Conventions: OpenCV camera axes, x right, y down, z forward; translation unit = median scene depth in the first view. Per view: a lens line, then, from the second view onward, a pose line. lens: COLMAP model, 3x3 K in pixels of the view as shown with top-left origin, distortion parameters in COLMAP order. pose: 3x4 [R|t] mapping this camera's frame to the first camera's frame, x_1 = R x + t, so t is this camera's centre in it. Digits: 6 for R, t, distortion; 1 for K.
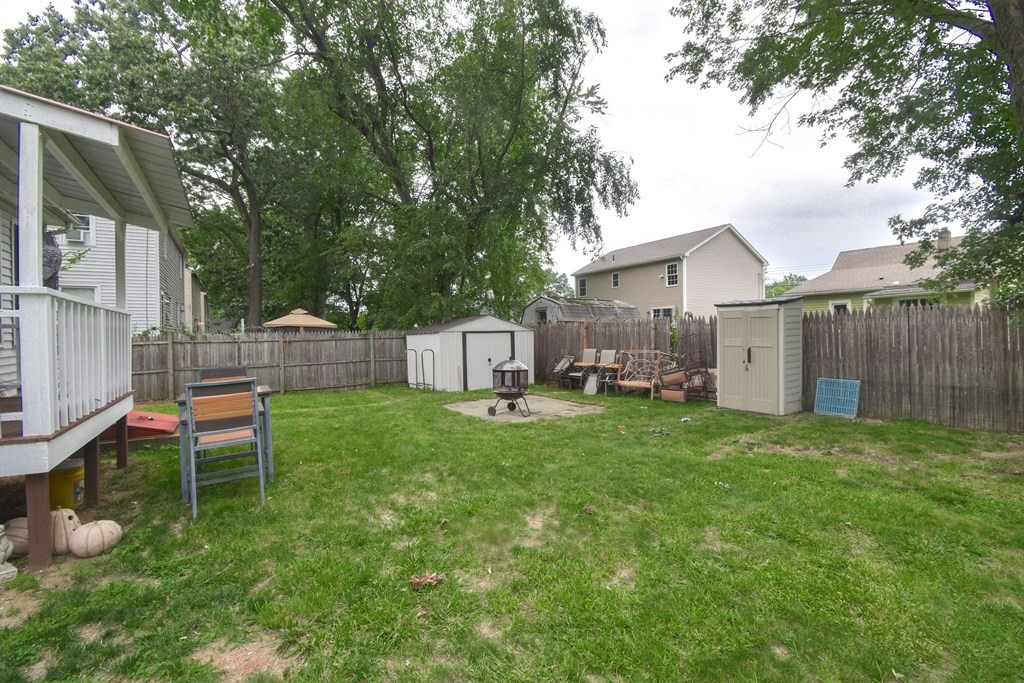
lens RADIAL K [[453.1, 0, 515.5], [0, 453.1, 338.1], [0, 0, 1]] dist [0.019247, -0.025976]
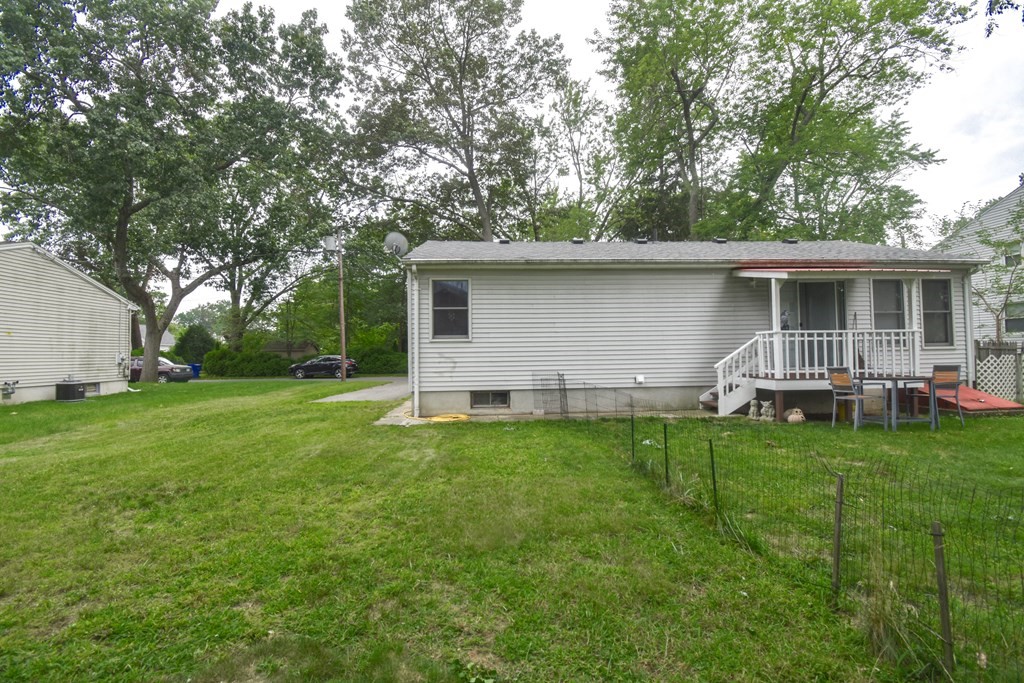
lens RADIAL K [[453.1, 0, 515.5], [0, 453.1, 338.1], [0, 0, 1]] dist [0.019247, -0.025976]
pose [[-0.478545, -0.007565, -0.878030, 0.586026], [0.013840, 0.999774, -0.016157, -0.007981], [0.877954, -0.019884, -0.478332, 0.211072]]
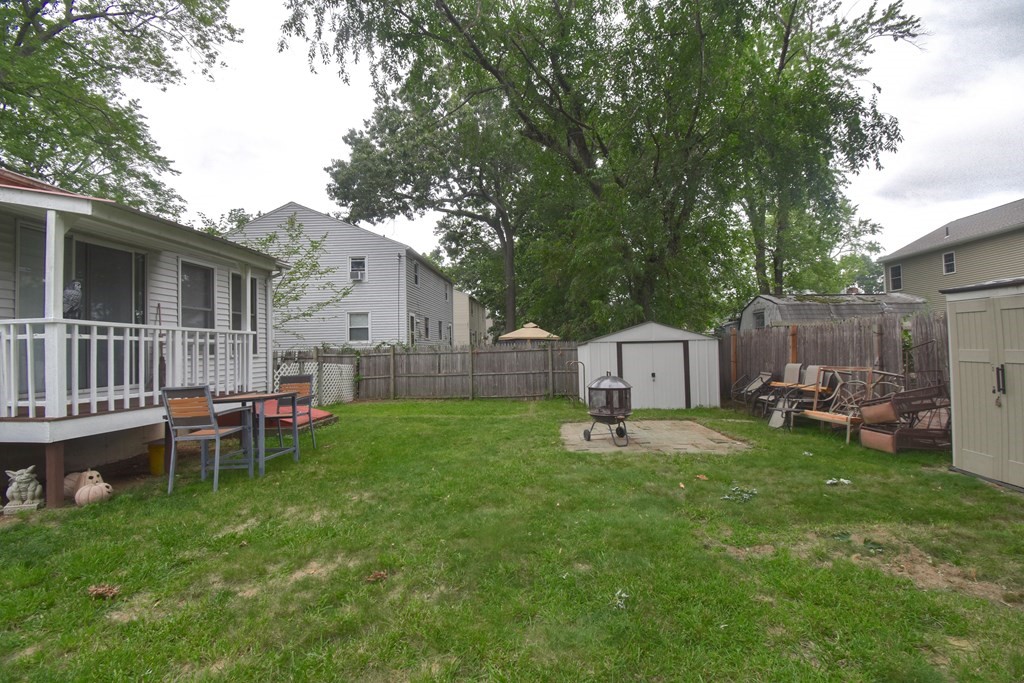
lens RADIAL K [[459.3, 0, 514.3], [0, 459.3, 338.8], [0, 0, 1]] dist [0.018696, -0.025933]
pose [[0.810256, -0.017660, -0.585810, 0.246290], [0.004727, 0.999710, -0.023600, -0.000181], [0.586058, 0.016353, 0.810104, 0.153869]]
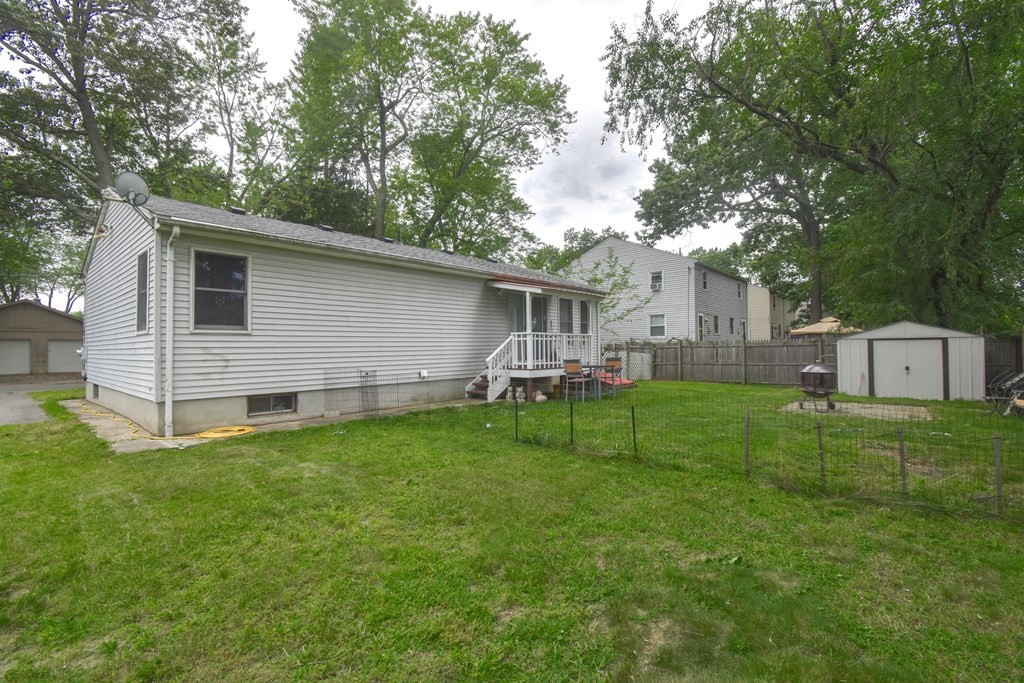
lens RADIAL K [[459.3, 0, 514.3], [0, 459.3, 338.8], [0, 0, 1]] dist [0.018696, -0.025933]
pose [[0.286602, -0.005440, -0.958034, 0.655626], [-0.002381, 0.999977, -0.006390, -0.005961], [0.958047, 0.004112, 0.286582, -0.072383]]
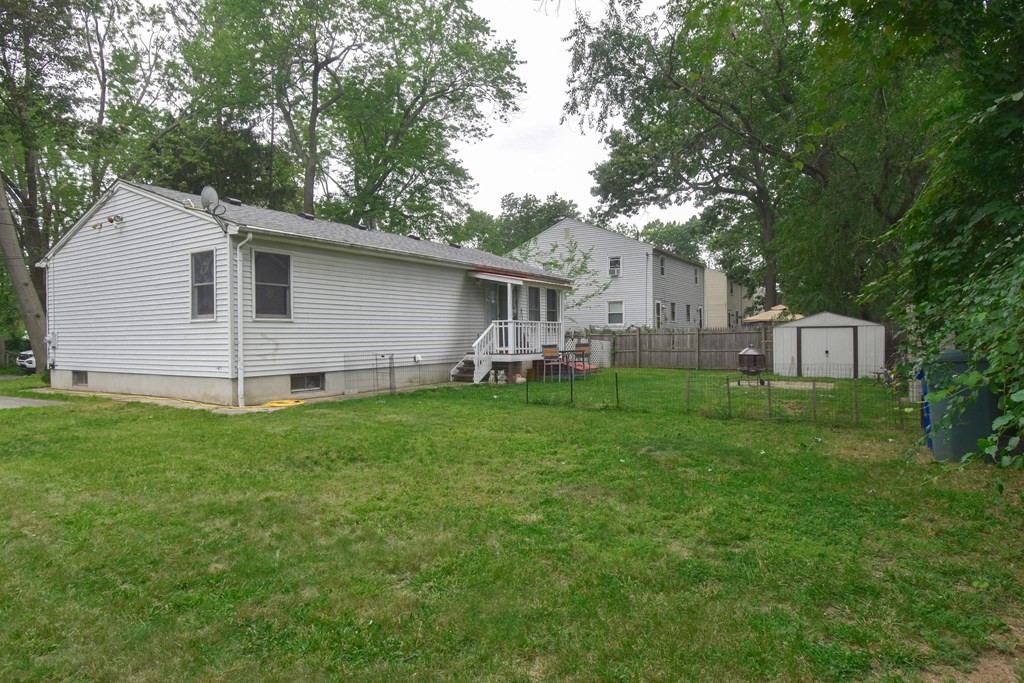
lens RADIAL K [[586.4, 0, 512.0], [0, 586.4, 341.5], [0, 0, 1]] dist [-0.005274, -0.000809]
pose [[0.420920, 0.020074, -0.906876, 0.961094], [-0.003872, 0.999786, 0.020334, -0.004518], [0.907089, -0.005048, 0.420908, -0.326296]]
